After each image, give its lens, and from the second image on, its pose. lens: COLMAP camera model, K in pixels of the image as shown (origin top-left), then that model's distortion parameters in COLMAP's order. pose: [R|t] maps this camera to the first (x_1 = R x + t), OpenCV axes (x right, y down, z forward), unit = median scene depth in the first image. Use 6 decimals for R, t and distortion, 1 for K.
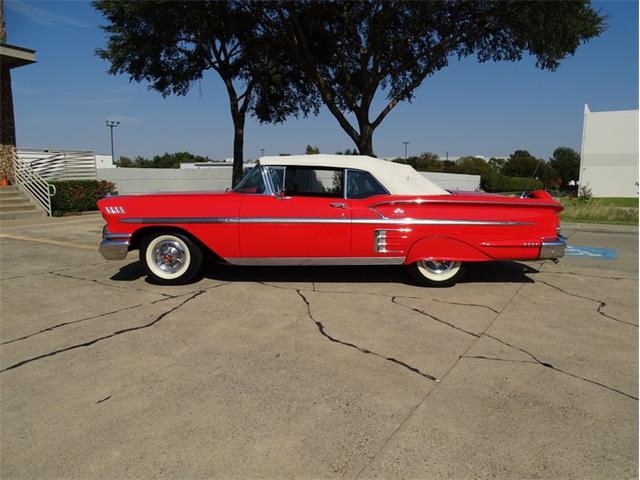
lens RADIAL K [[445.8, 0, 334.2], [0, 445.8, 260.1], [0, 0, 1]] dist [-0.032889, 0.038693]
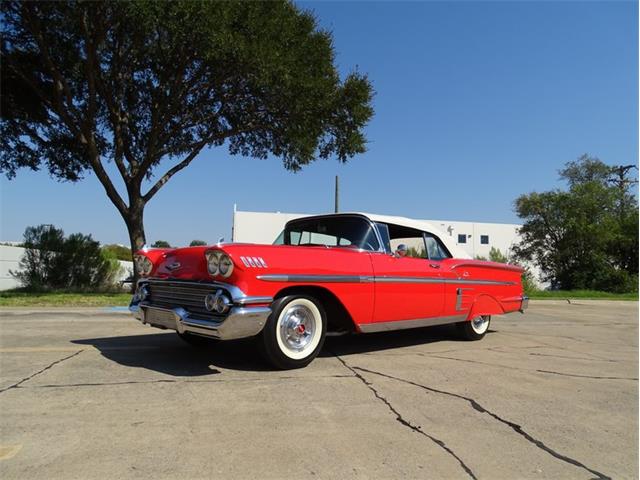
lens RADIAL K [[458.4, 0, 320.0], [0, 458.4, 240.0], [0, 0, 1]] dist [0.008585, 0.008785]
pose [[0.736051, 0.062046, 0.674077, -0.278920], [0.103295, 0.973834, -0.202428, 0.002564], [-0.668999, 0.218626, 0.710382, 0.128080]]
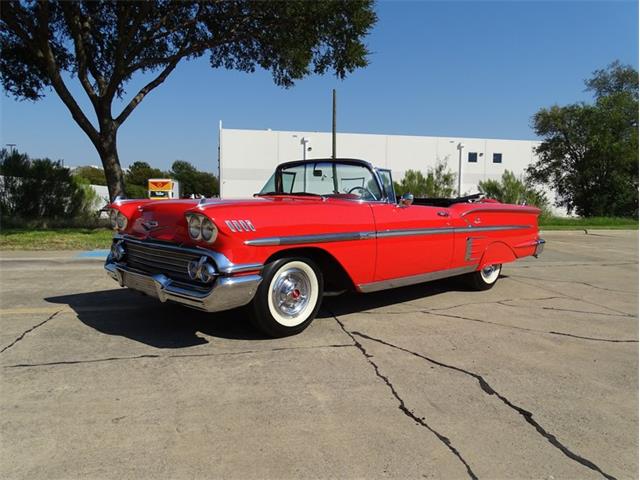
lens RADIAL K [[499.1, 0, 320.9], [0, 499.1, 238.2], [0, 0, 1]] dist [0.014856, 0.013251]
pose [[0.729881, -0.052058, 0.681589, -0.273433], [0.113255, 0.992525, -0.045473, -0.016158], [-0.674127, 0.110383, 0.730321, 0.130360]]
